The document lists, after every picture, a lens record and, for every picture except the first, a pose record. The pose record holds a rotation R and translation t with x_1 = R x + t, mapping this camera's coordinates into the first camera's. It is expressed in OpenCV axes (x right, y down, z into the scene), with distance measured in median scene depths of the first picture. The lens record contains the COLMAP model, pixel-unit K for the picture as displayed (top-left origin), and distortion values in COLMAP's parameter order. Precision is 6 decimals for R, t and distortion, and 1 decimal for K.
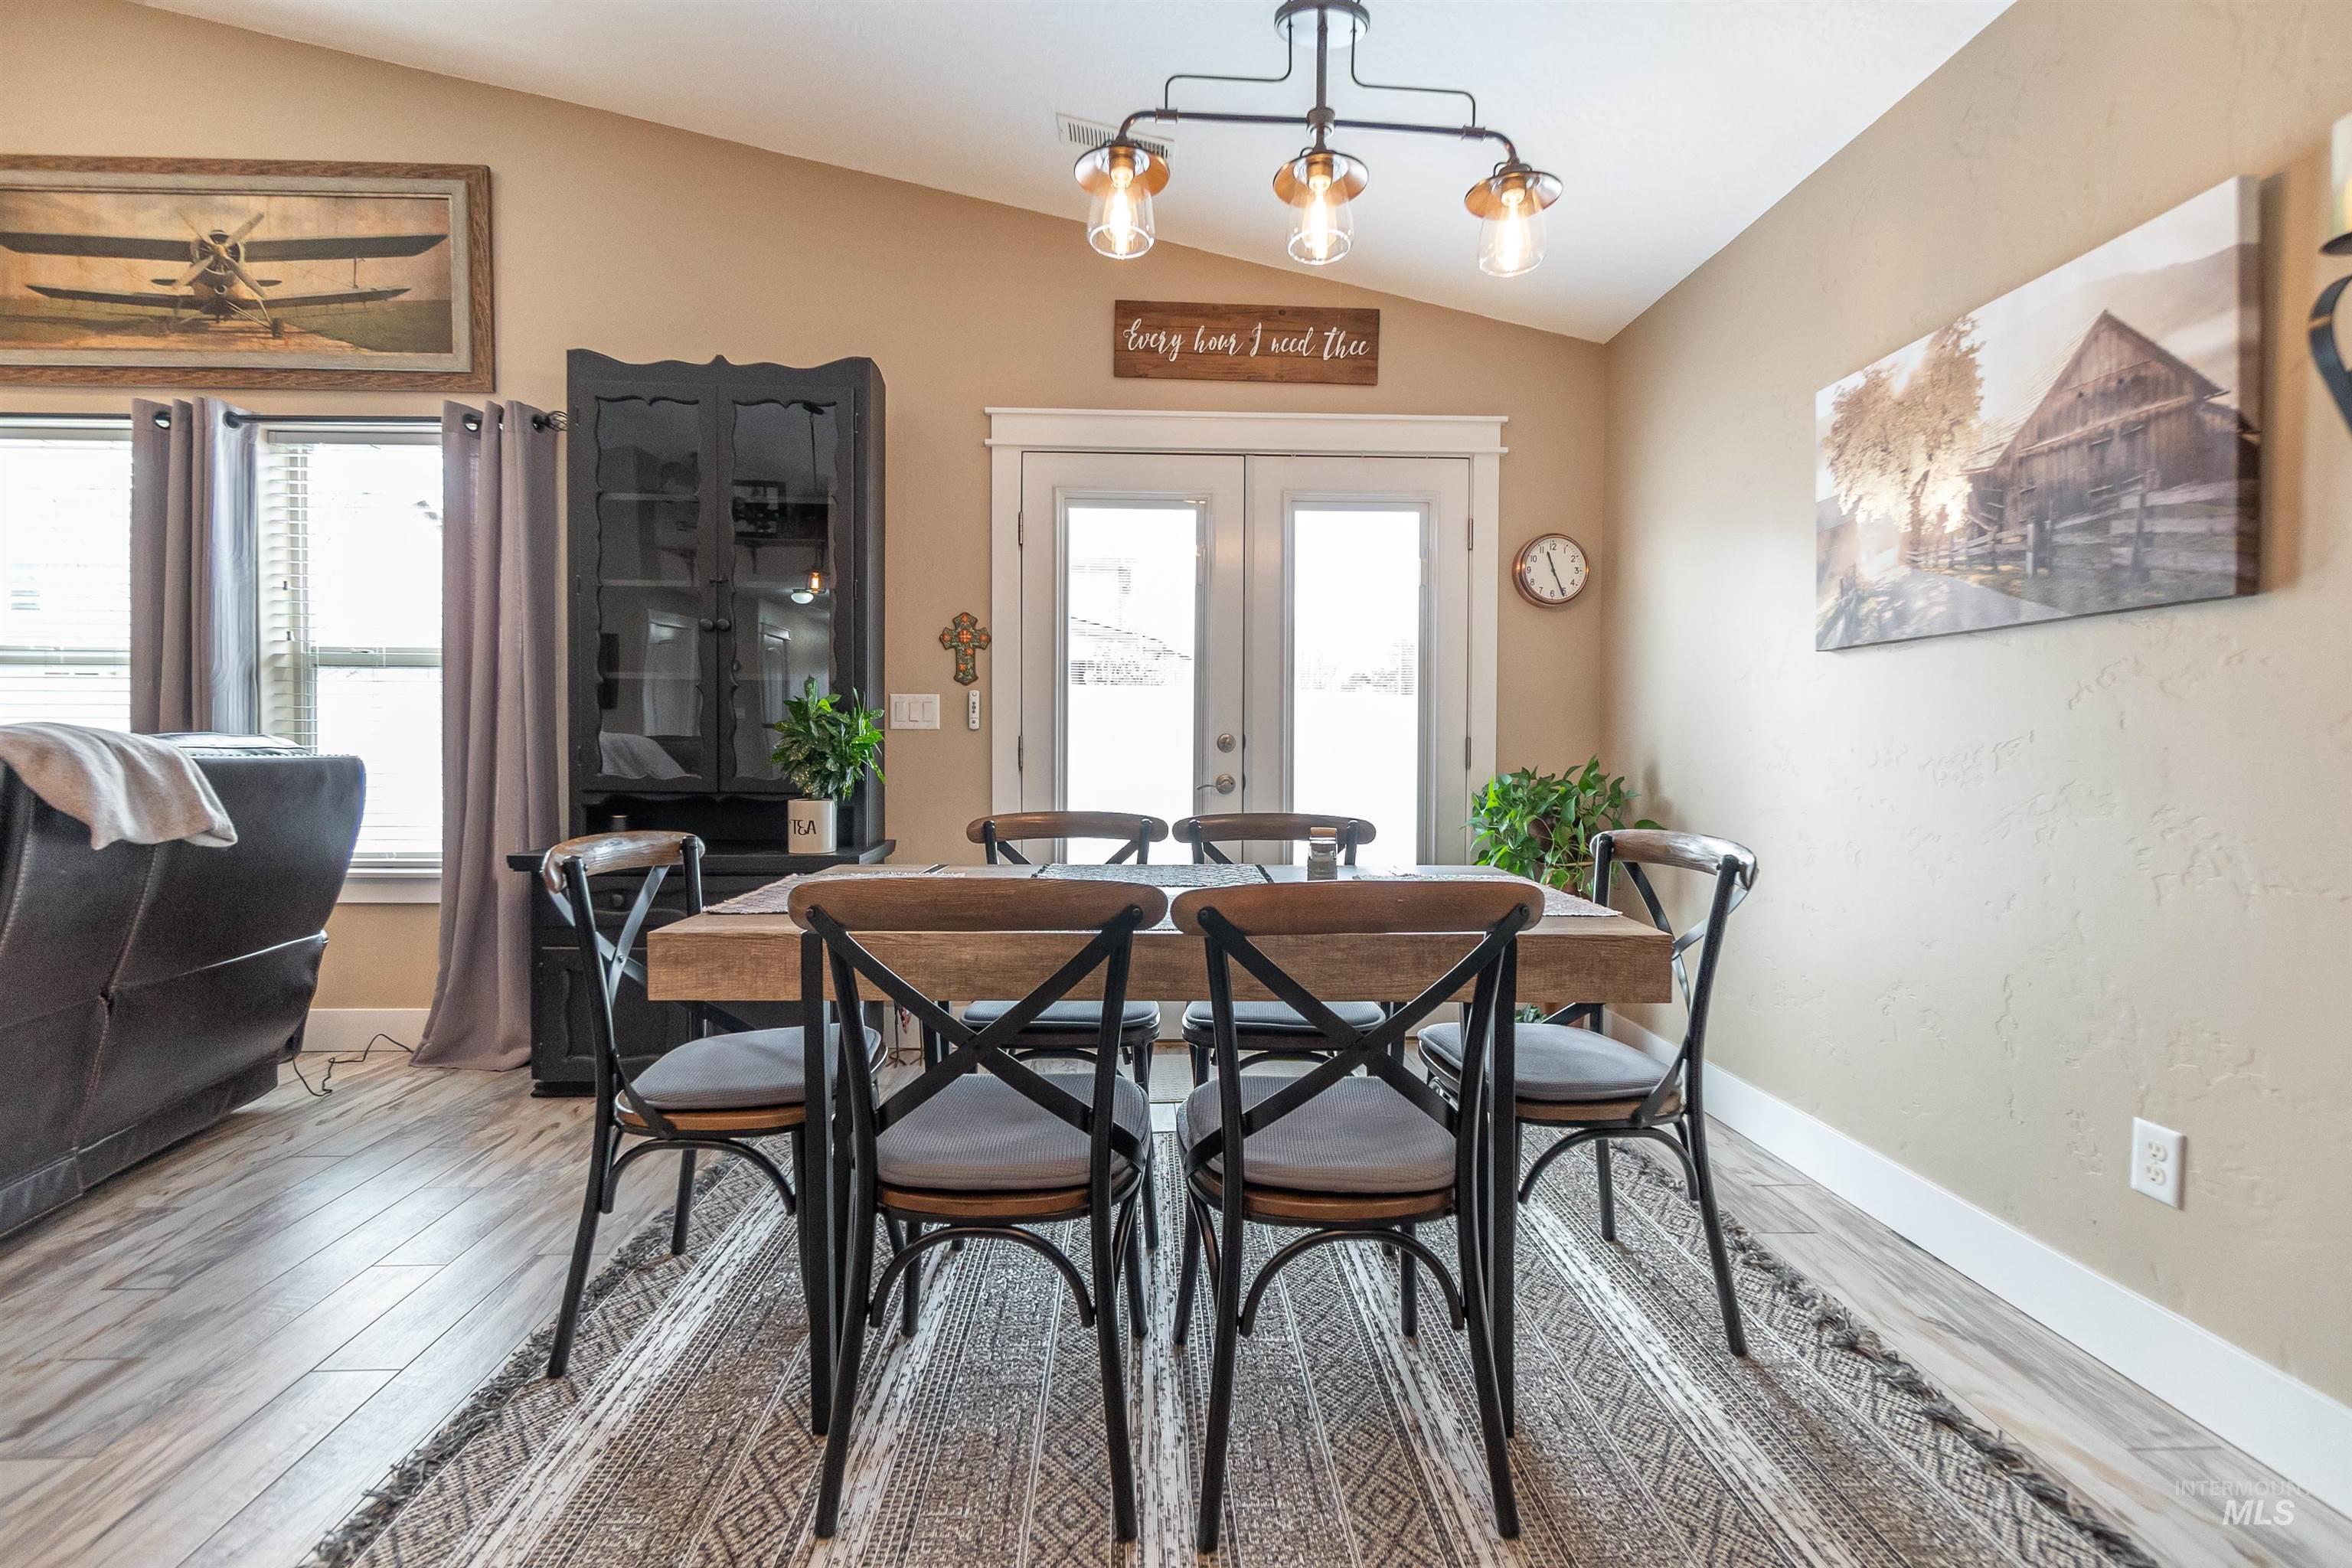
lens RADIAL K [[1002.8, 0, 1174.7], [0, 1002.8, 771.9], [0, 0, 1]] dist [-0.005209, -0.000445]
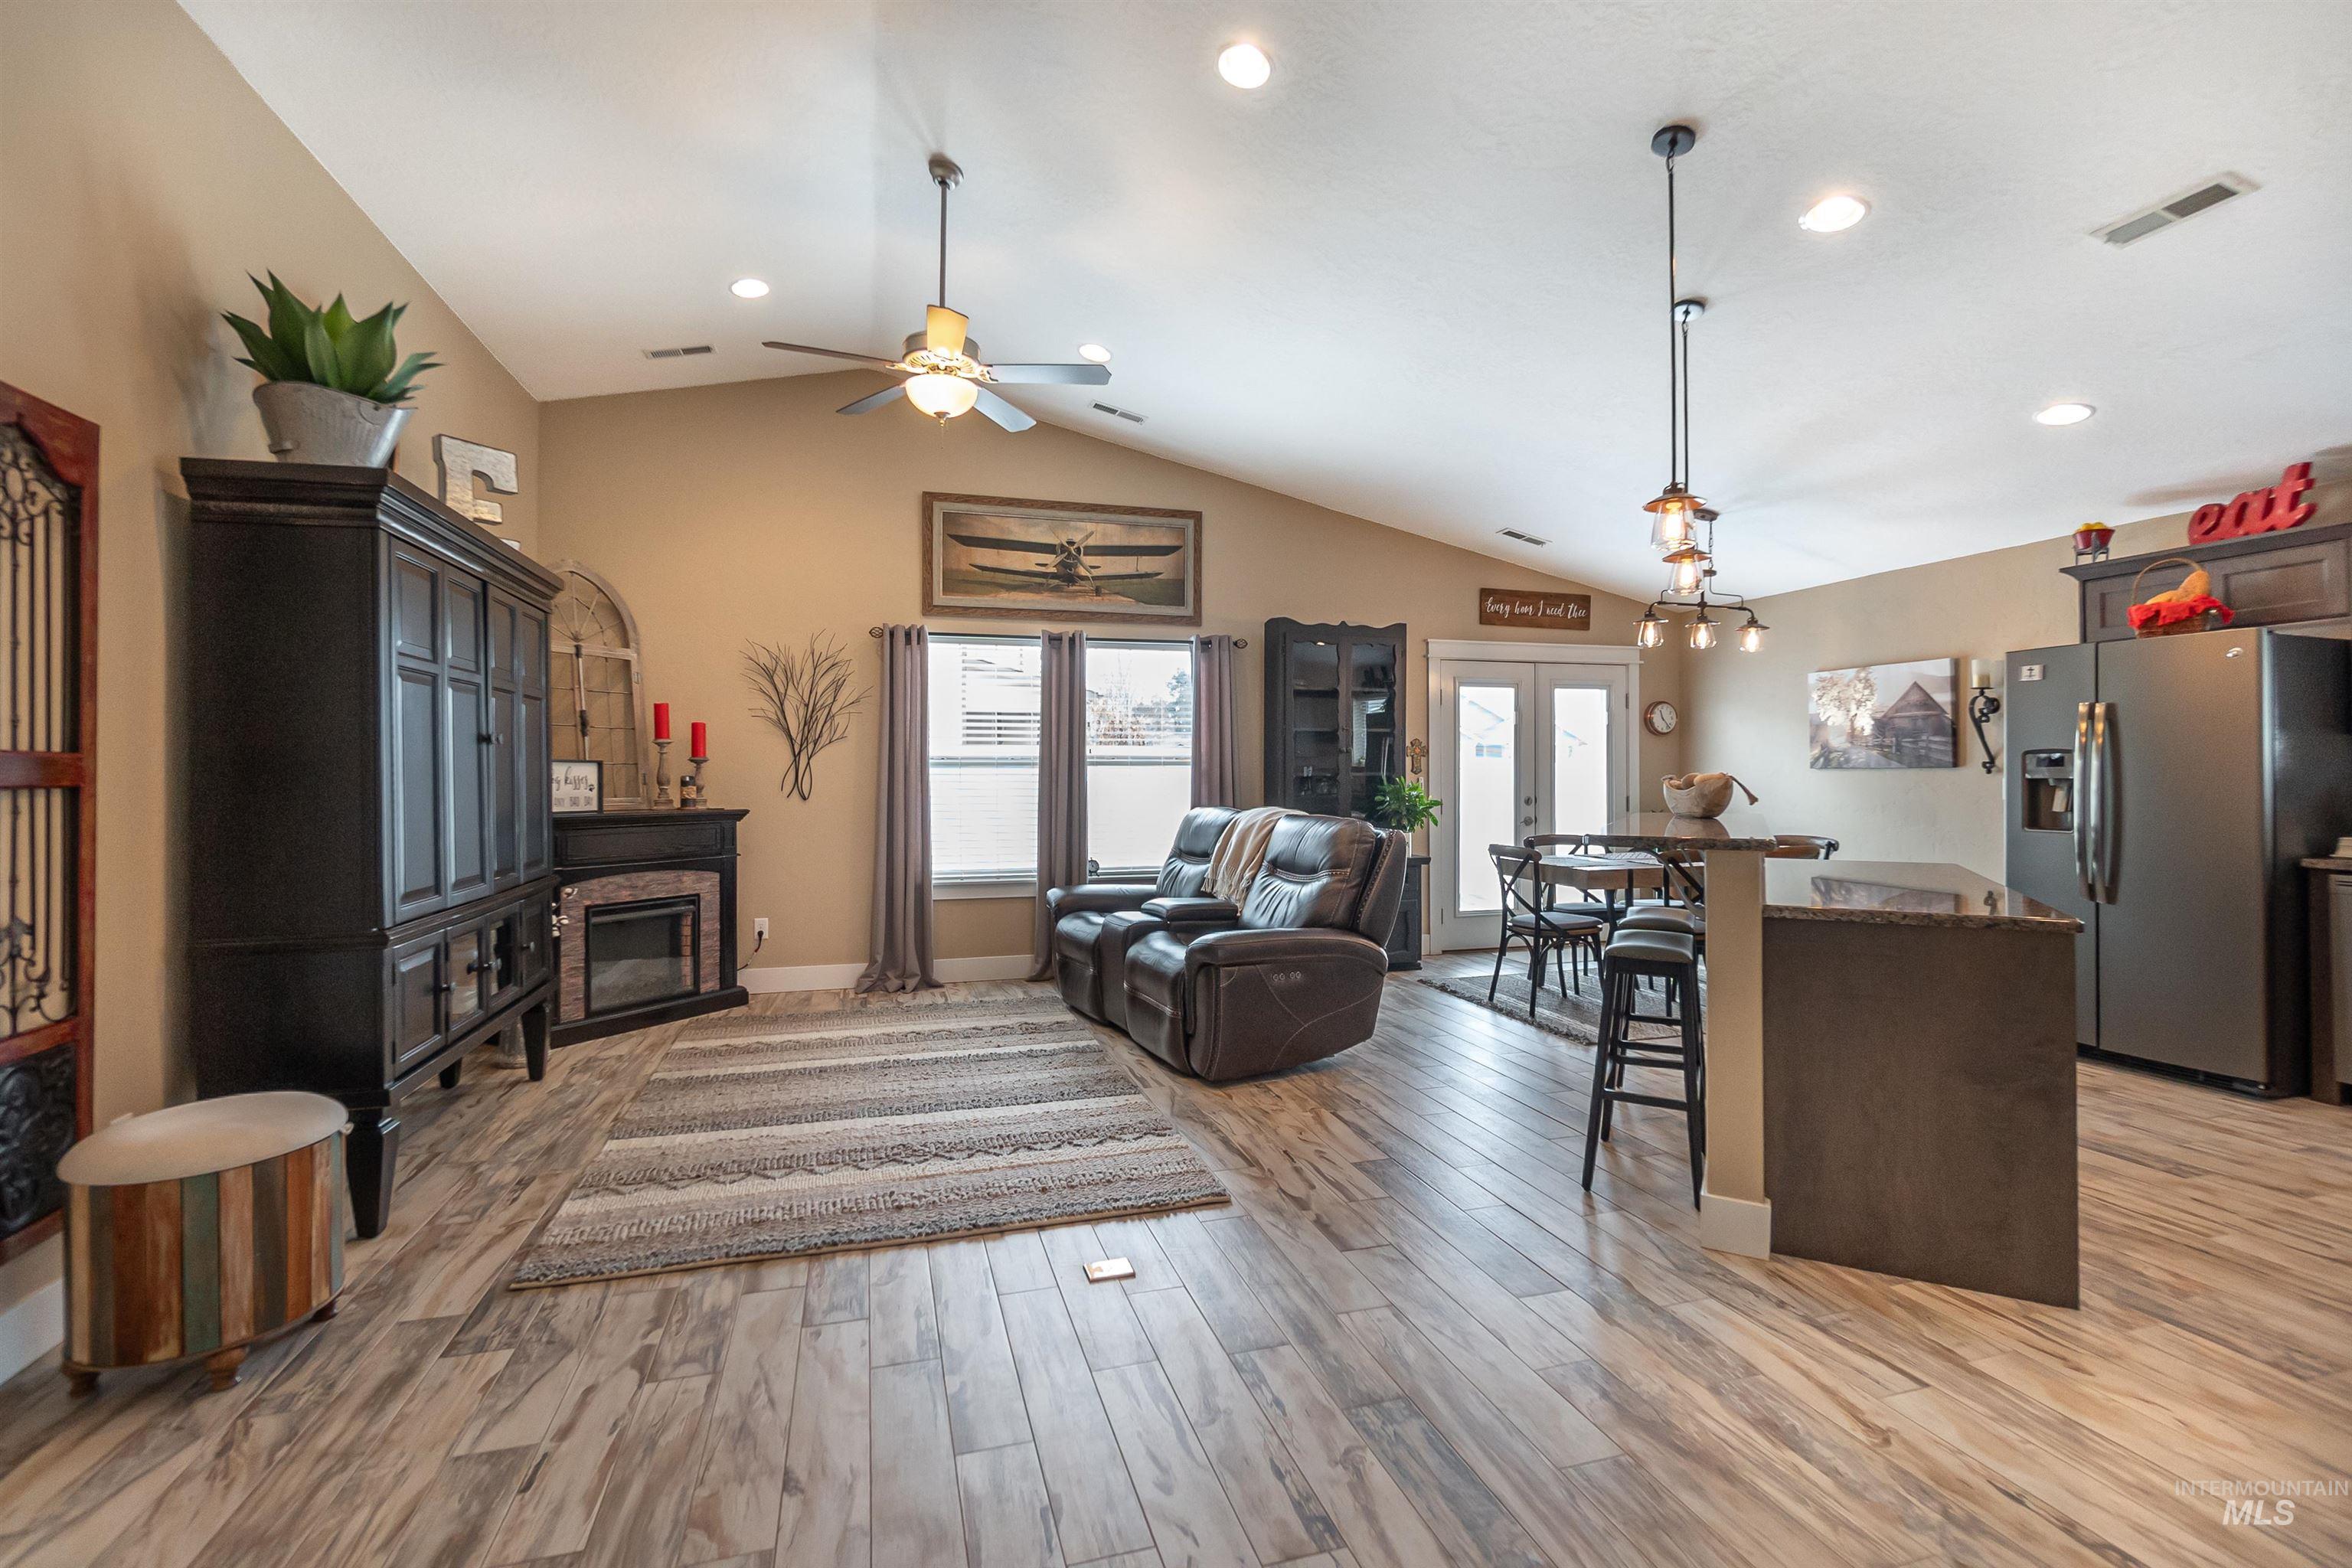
lens RADIAL K [[1034.3, 0, 1172.0], [0, 1034.3, 767.2], [0, 0, 1]] dist [-0.012615, 0.004067]
pose [[0.970866, -0.005551, 0.239558, -1.266668], [0.013816, 0.999365, -0.032835, -0.042583], [-0.239224, 0.035188, 0.970327, -0.958480]]
